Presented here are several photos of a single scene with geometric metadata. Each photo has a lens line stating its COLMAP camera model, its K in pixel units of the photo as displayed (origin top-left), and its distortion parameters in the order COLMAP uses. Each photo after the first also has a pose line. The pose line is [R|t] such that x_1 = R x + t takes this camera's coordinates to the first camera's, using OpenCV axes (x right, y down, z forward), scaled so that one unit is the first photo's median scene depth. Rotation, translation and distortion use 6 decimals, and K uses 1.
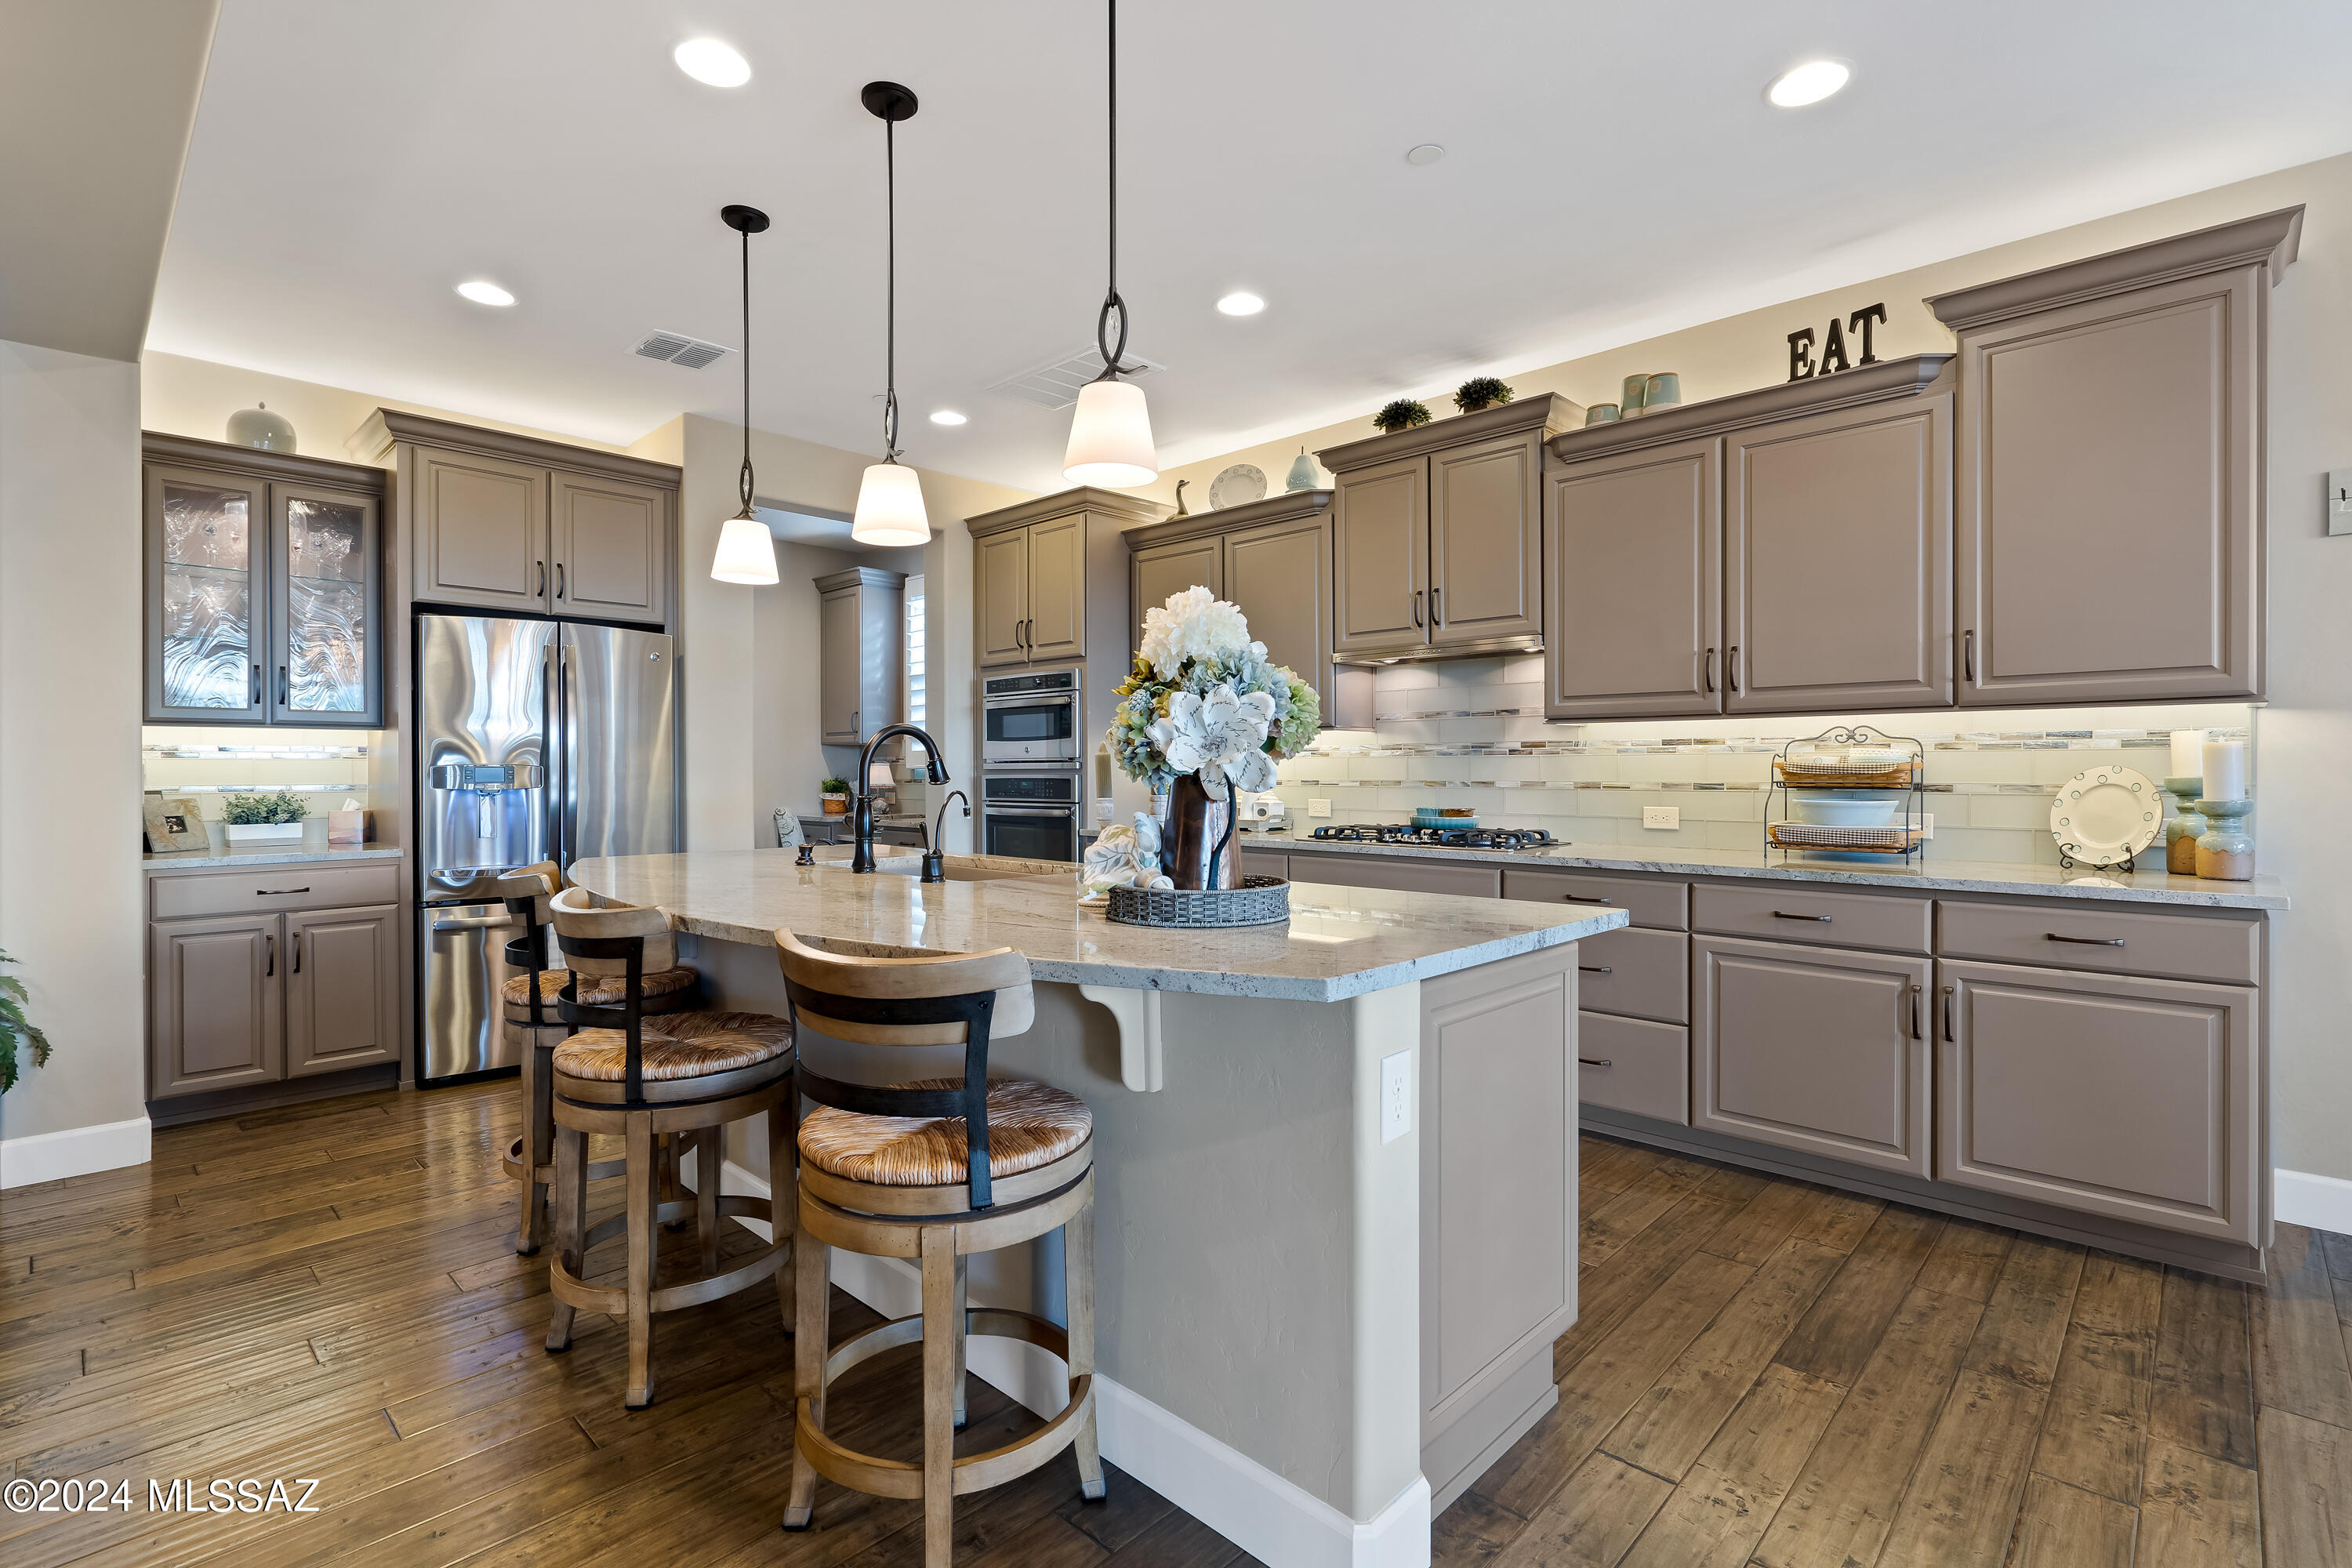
lens RADIAL K [[1087.2, 0, 1173.6], [0, 1087.2, 784.6], [0, 0, 1]] dist [-0.007726, 0.003190]
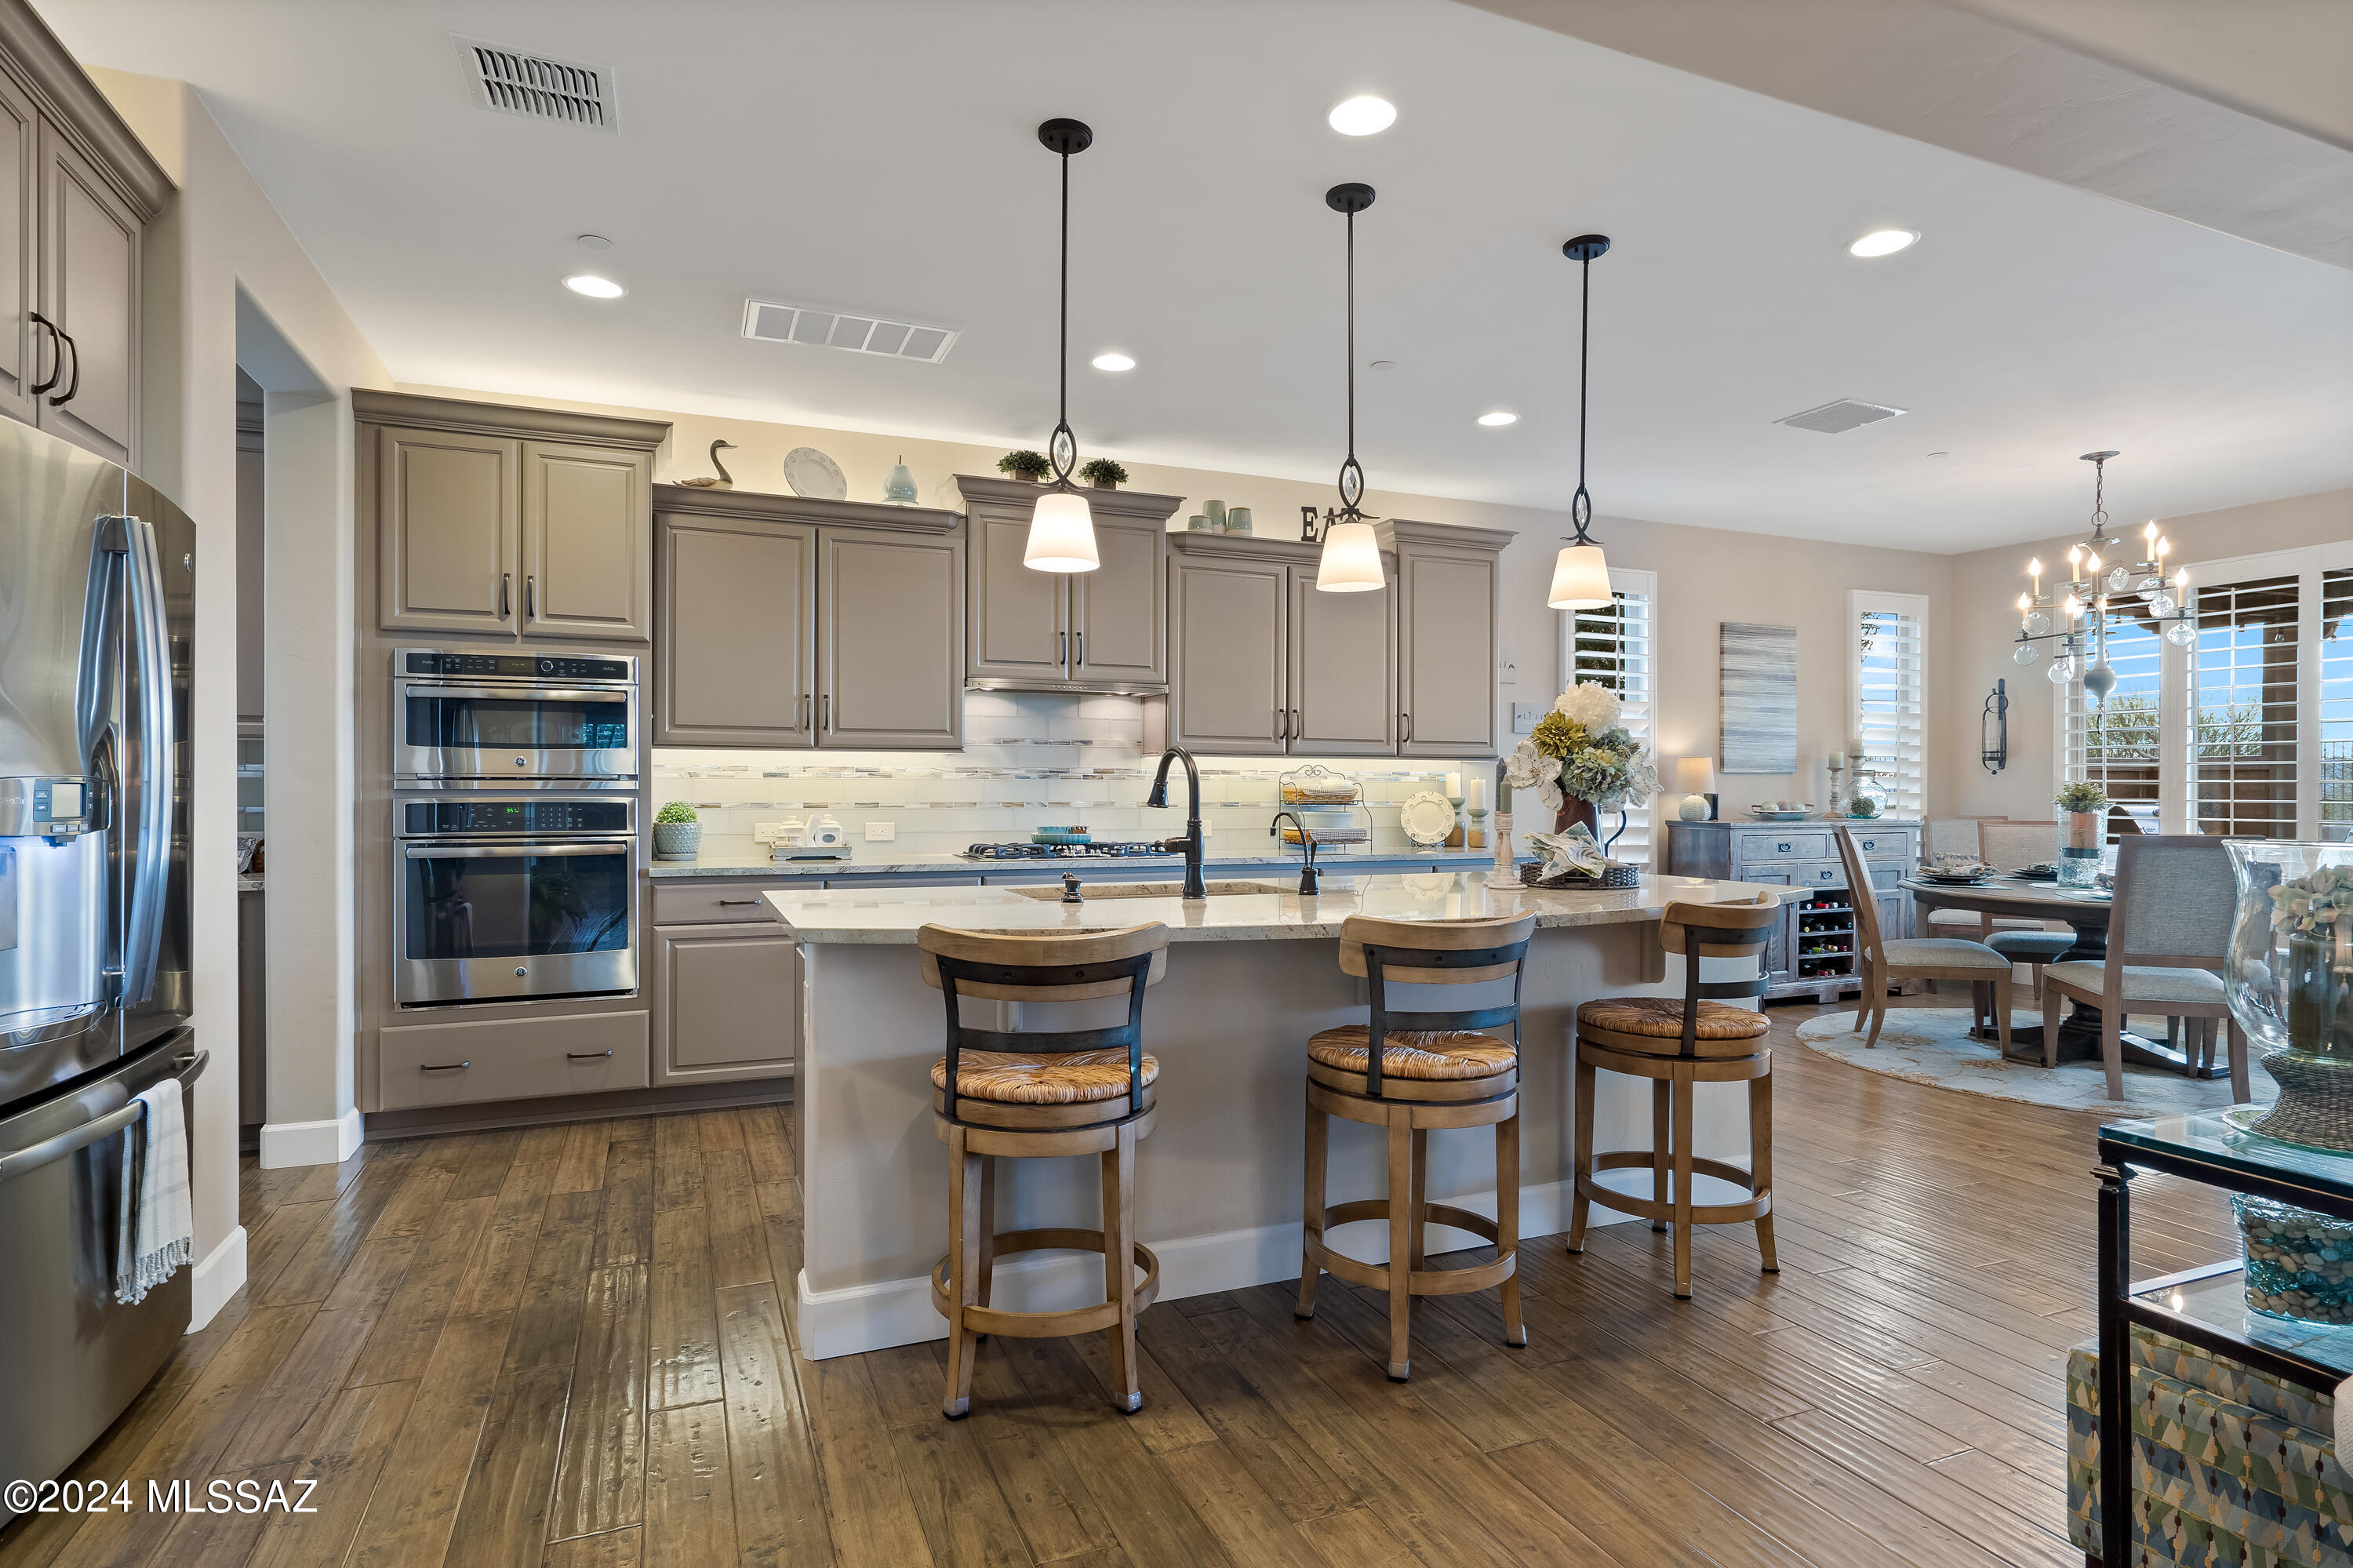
lens RADIAL K [[1226.1, 0, 1167.2], [0, 1226.1, 793.2], [0, 0, 1]] dist [0.005630, -0.001778]
pose [[0.404857, 0.000547, 0.914380, -0.827517], [0.008924, 0.999950, -0.004550, -0.005631], [-0.914336, 0.010002, 0.404832, 0.366402]]
